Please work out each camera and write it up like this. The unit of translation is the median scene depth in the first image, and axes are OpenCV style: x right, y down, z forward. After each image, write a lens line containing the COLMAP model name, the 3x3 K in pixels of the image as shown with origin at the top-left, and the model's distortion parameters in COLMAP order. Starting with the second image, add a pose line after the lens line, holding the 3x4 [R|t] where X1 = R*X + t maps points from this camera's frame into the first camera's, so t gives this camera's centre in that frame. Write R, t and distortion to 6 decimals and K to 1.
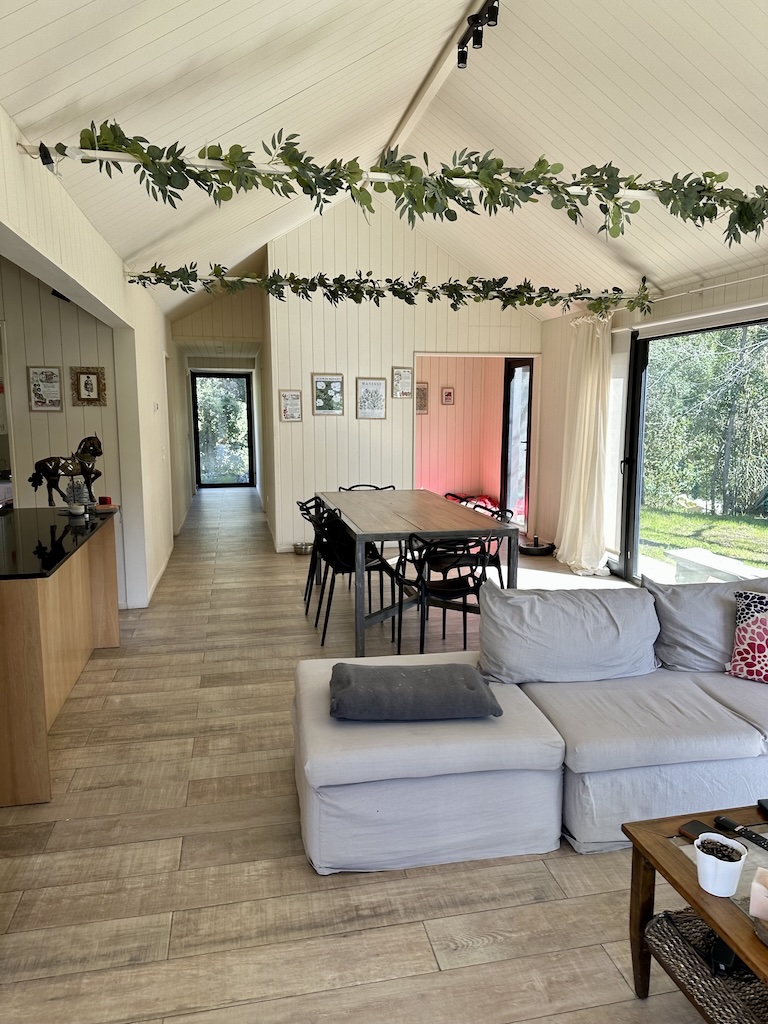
lens RADIAL K [[721.8, 0, 386.0], [0, 721.8, 507.8], [0, 0, 1]] dist [0.051211, -0.054114]
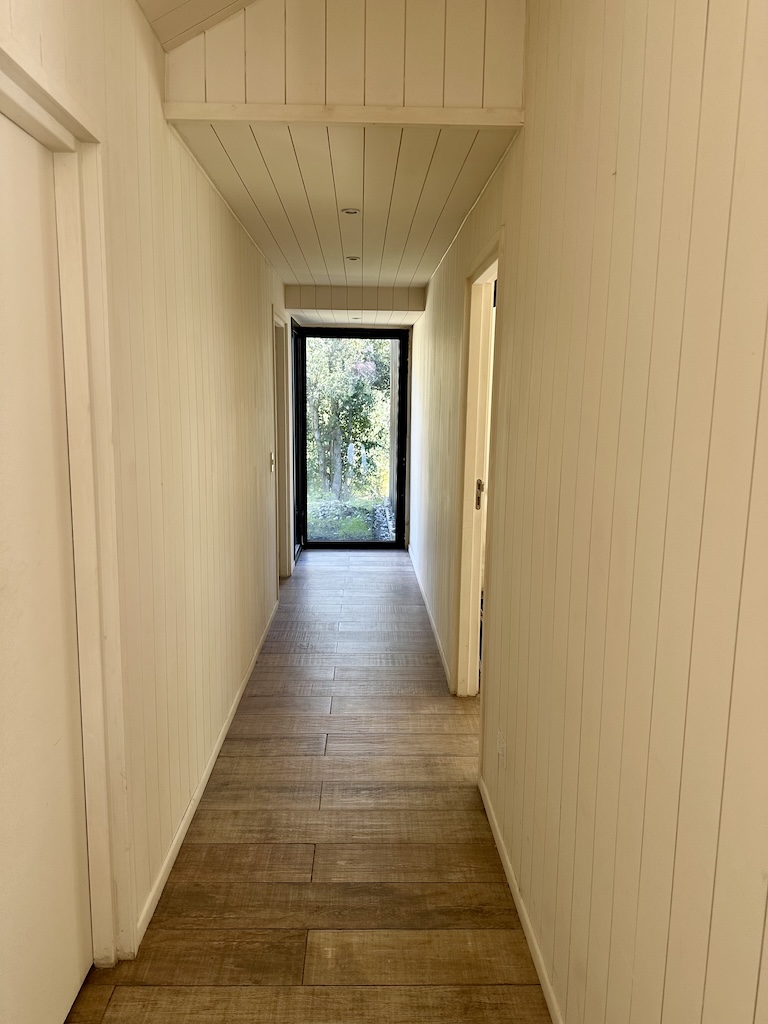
lens RADIAL K [[721.8, 0, 386.0], [0, 721.8, 507.8], [0, 0, 1]] dist [0.051211, -0.054114]
pose [[0.984146, 0.046191, -0.171240, -0.109196], [-0.044228, 0.998905, 0.015267, -0.066678], [0.171758, -0.007451, 0.985111, 0.490595]]
